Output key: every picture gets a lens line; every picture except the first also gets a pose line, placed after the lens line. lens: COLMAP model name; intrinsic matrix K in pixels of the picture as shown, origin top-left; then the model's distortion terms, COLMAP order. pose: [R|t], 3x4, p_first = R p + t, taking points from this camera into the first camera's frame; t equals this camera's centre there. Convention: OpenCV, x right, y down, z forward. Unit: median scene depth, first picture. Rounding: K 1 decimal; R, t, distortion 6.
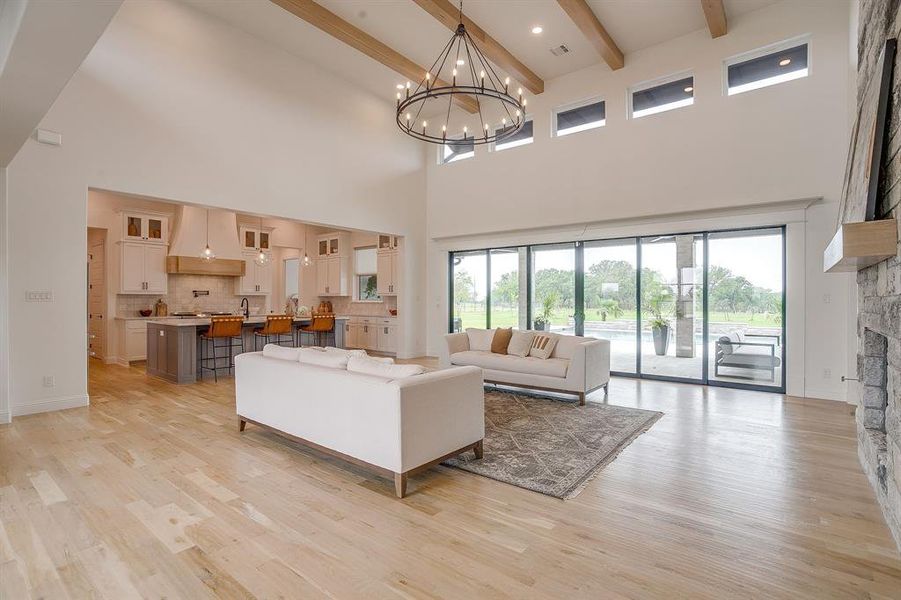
lens RADIAL K [[420.3, 0, 445.5], [0, 420.3, 312.7], [0, 0, 1]] dist [-0.035009, 0.000221]
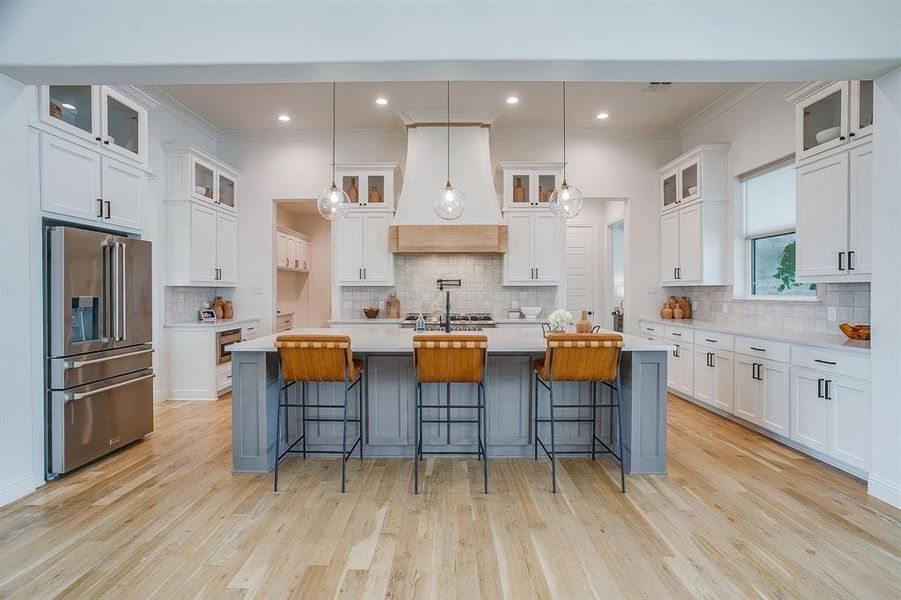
lens RADIAL K [[434.9, 0, 450.5], [0, 434.9, 300.0], [0, 0, 1]] dist [-0.021551, 0.000432]
pose [[0.638872, 0.011192, -0.769231, -0.073331], [-0.019899, 0.999800, -0.001981, -0.020548], [0.769055, 0.016573, 0.638967, 0.573597]]
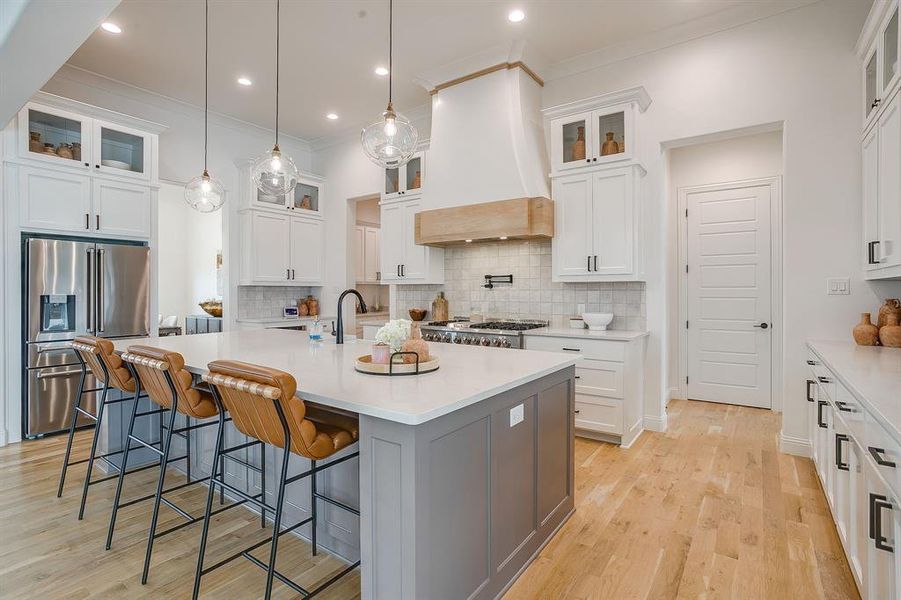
lens RADIAL K [[437.5, 0, 452.8], [0, 437.5, 289.7], [0, 0, 1]] dist [-0.022893, 0.001039]
pose [[0.089074, -0.004151, -0.996016, -0.071214], [-0.028531, 0.999570, -0.006717, -0.030645], [0.995616, 0.029015, 0.088918, 0.895883]]
